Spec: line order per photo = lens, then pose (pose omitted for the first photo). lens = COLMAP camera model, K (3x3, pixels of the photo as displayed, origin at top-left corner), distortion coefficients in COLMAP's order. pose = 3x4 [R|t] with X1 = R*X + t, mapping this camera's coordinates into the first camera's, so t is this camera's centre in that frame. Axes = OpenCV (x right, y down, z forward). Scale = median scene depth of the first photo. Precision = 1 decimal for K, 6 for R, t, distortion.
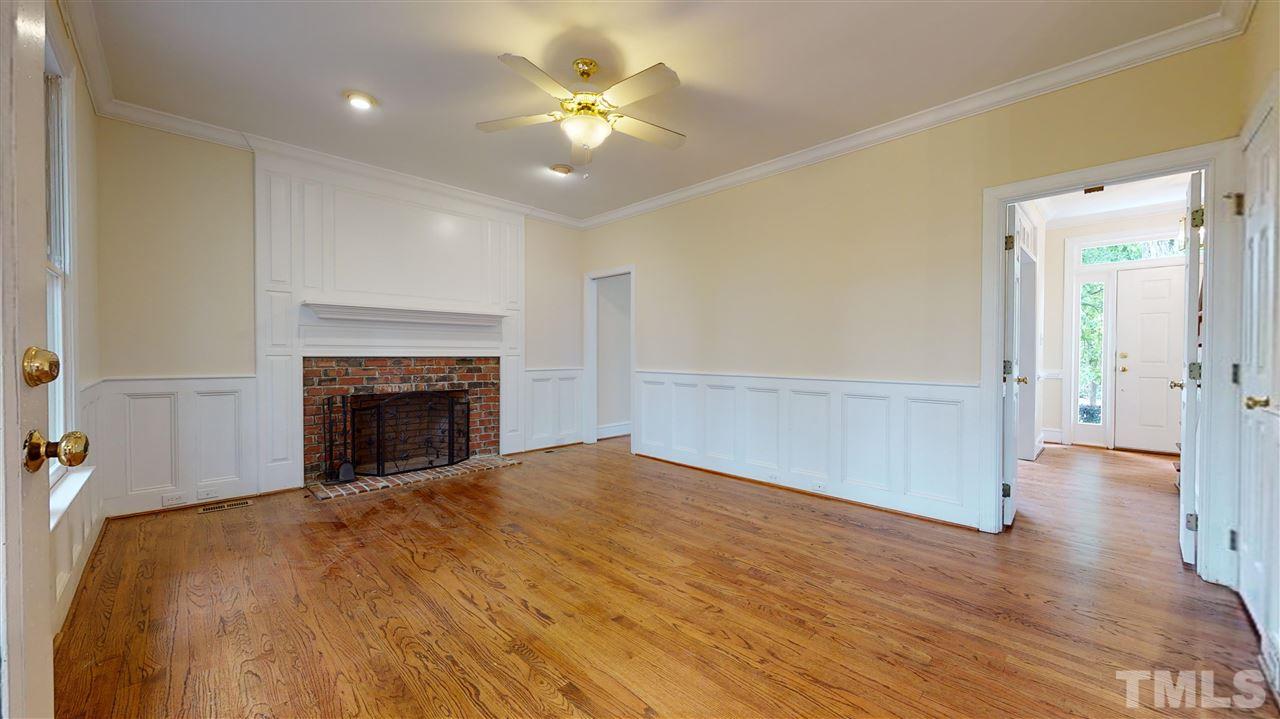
lens RADIAL K [[467.5, 0, 640.3], [0, 467.5, 361.8], [0, 0, 1]] dist [-0.000536, 0.000012]
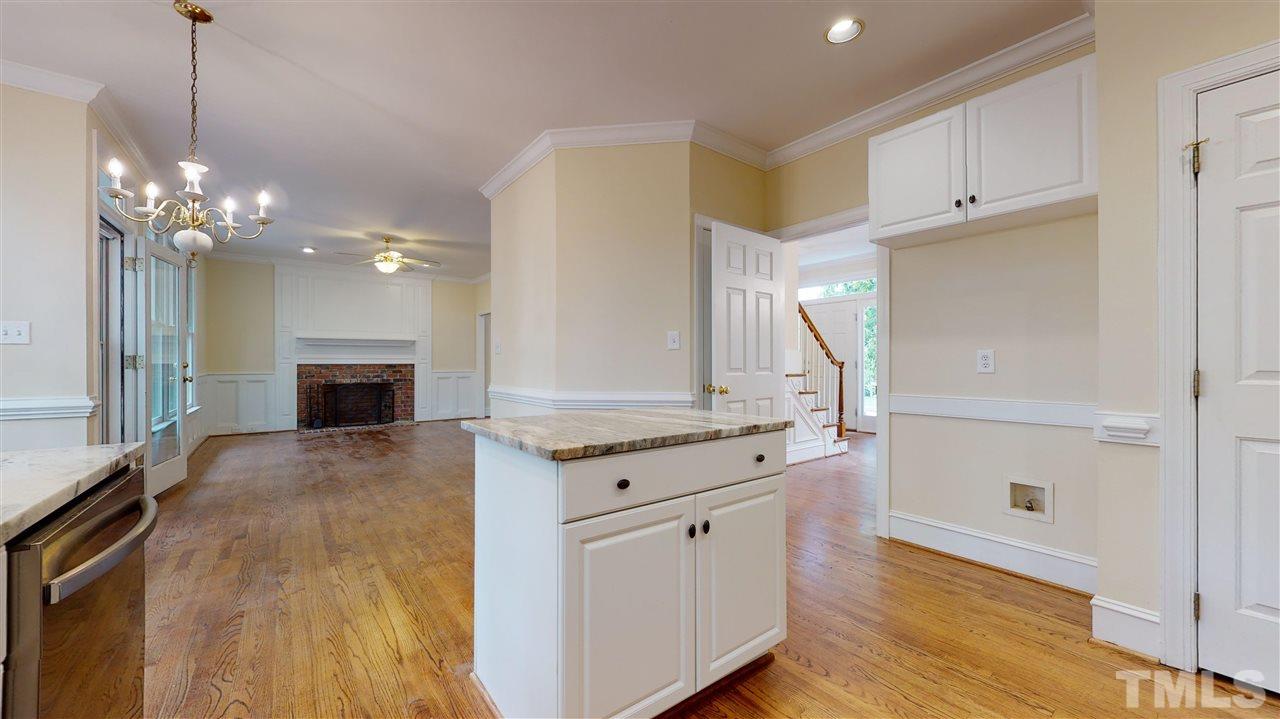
lens RADIAL K [[467.5, 0, 640.3], [0, 467.5, 361.8], [0, 0, 1]] dist [-0.000536, 0.000012]
pose [[0.991370, -0.004102, -0.131033, 0.866794], [0.001827, 0.999846, -0.017479, 0.014508], [0.131084, 0.017088, 0.991224, -0.685673]]
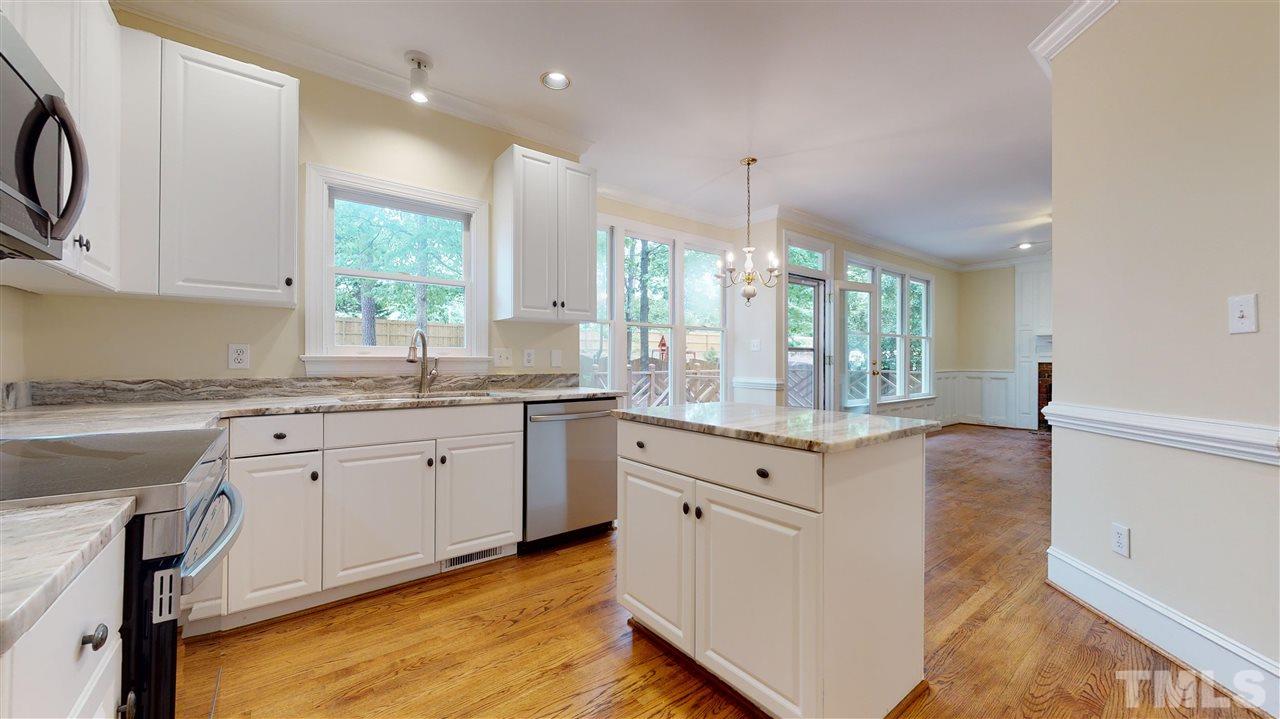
lens RADIAL K [[467.5, 0, 640.3], [0, 467.5, 361.8], [0, 0, 1]] dist [-0.000536, 0.000012]
pose [[-0.114670, -0.001236, -0.993403, 1.219550], [-0.017664, 0.999844, 0.000795, 0.011528], [0.993247, 0.017638, -0.114674, -0.362166]]
